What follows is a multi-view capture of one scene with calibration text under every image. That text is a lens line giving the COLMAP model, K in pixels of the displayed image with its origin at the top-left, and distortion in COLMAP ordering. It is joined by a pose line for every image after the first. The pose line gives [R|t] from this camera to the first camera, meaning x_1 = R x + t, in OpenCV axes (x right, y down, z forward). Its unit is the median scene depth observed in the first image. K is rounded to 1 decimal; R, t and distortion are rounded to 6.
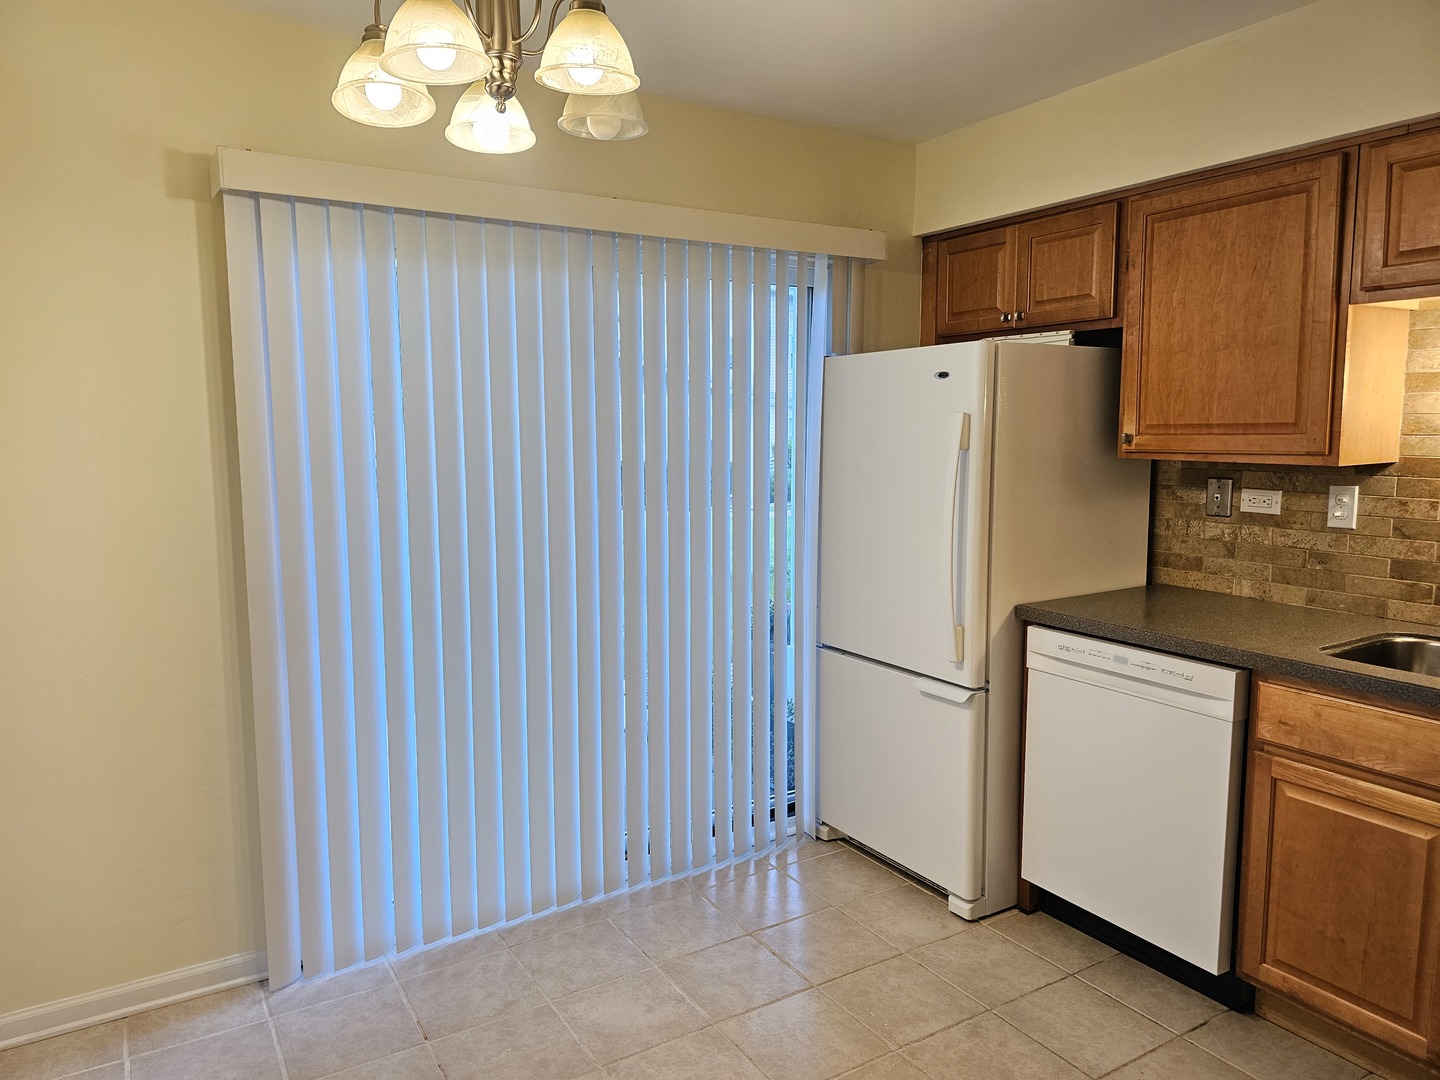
lens RADIAL K [[972.6, 0, 720.0], [0, 972.6, 540.0], [0, 0, 1]] dist [0.065525, -0.067877]
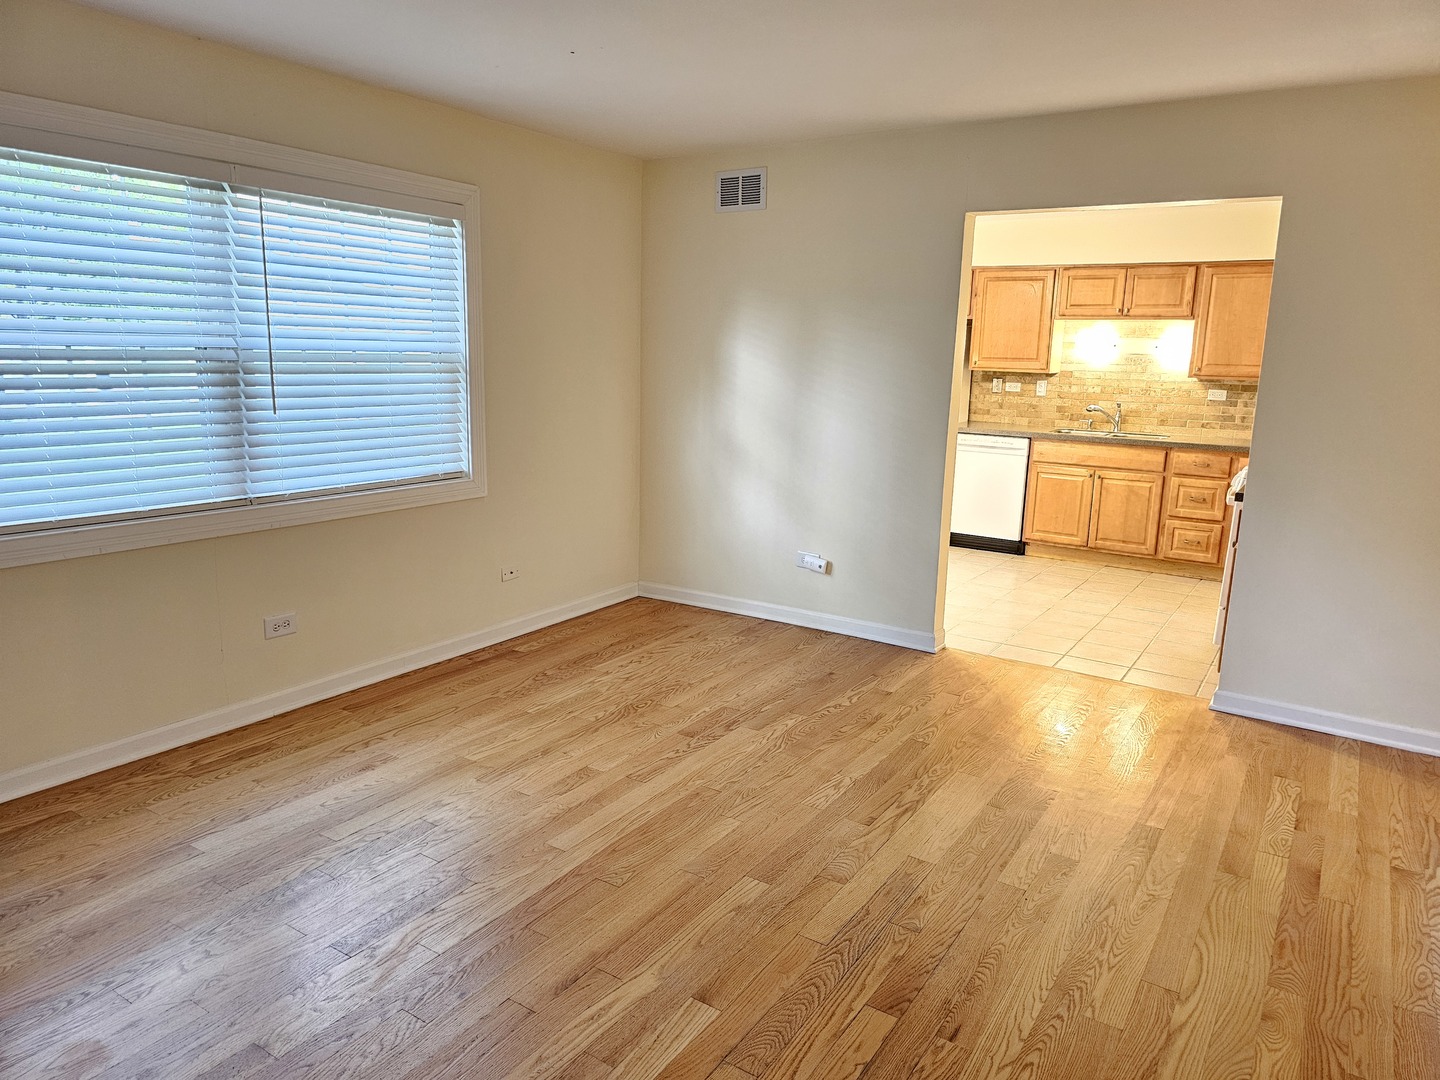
lens RADIAL K [[980.5, 0, 720.0], [0, 980.5, 540.0], [0, 0, 1]] dist [0.046465, -0.058086]
pose [[0.901137, -0.052867, 0.430300, -1.437857], [0.017089, 0.996097, 0.086592, 0.139235], [-0.433198, -0.070678, 0.898523, -1.174866]]
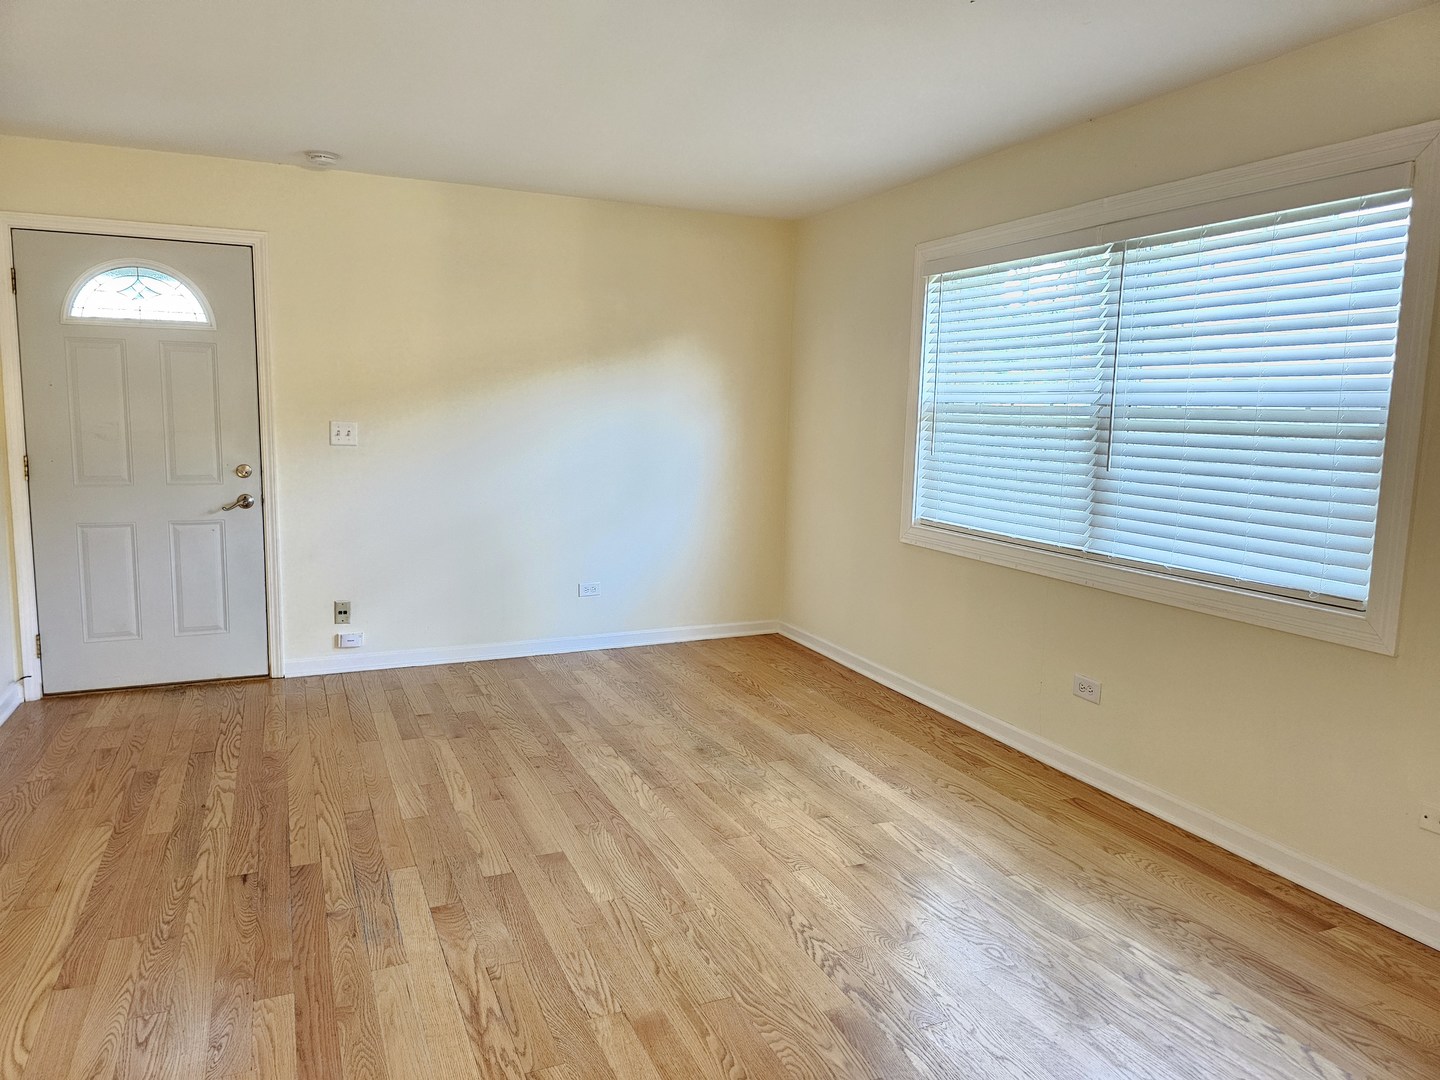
lens RADIAL K [[966.1, 0, 714.2], [0, 966.1, 524.0], [0, 0, 1]] dist [0.059060, -0.048865]
pose [[-0.125608, 0.127136, -0.983900, 1.881852], [-0.133560, 0.980559, 0.143755, -0.130370], [0.983049, 0.149466, -0.106186, 1.542709]]
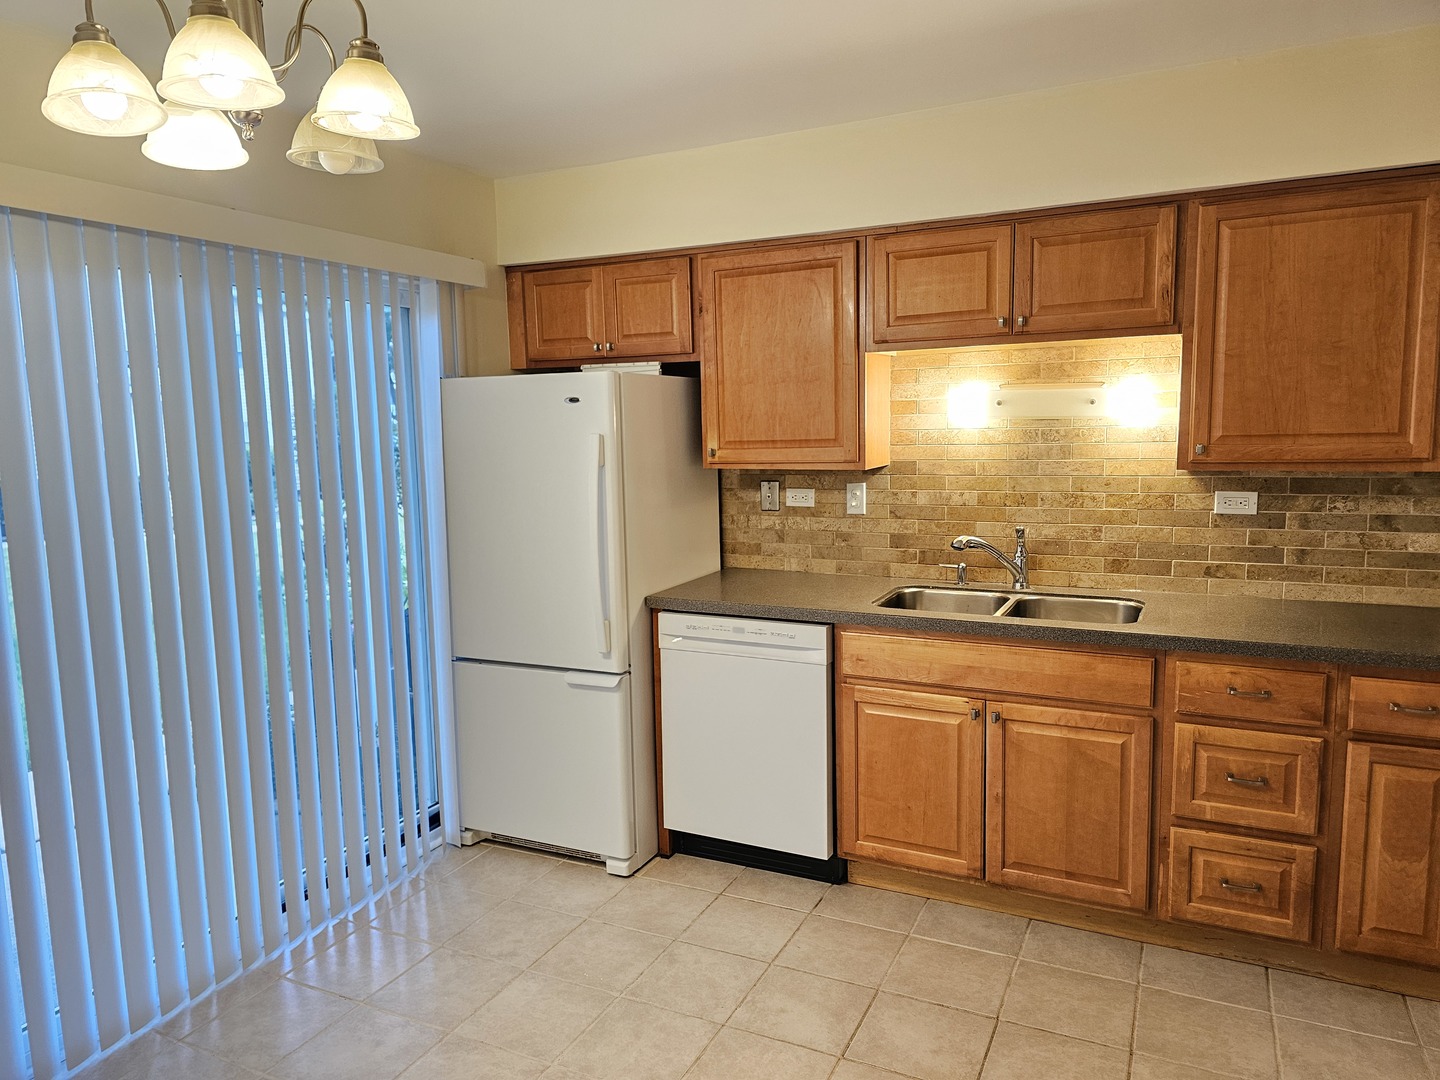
lens RADIAL K [[972.6, 0, 720.0], [0, 972.6, 540.0], [0, 0, 1]] dist [0.065525, -0.067877]
pose [[0.841239, -0.077209, 0.535123, -0.245929], [0.078343, 0.996713, 0.020648, -0.018721], [-0.534958, 0.024553, 0.844522, -0.030699]]
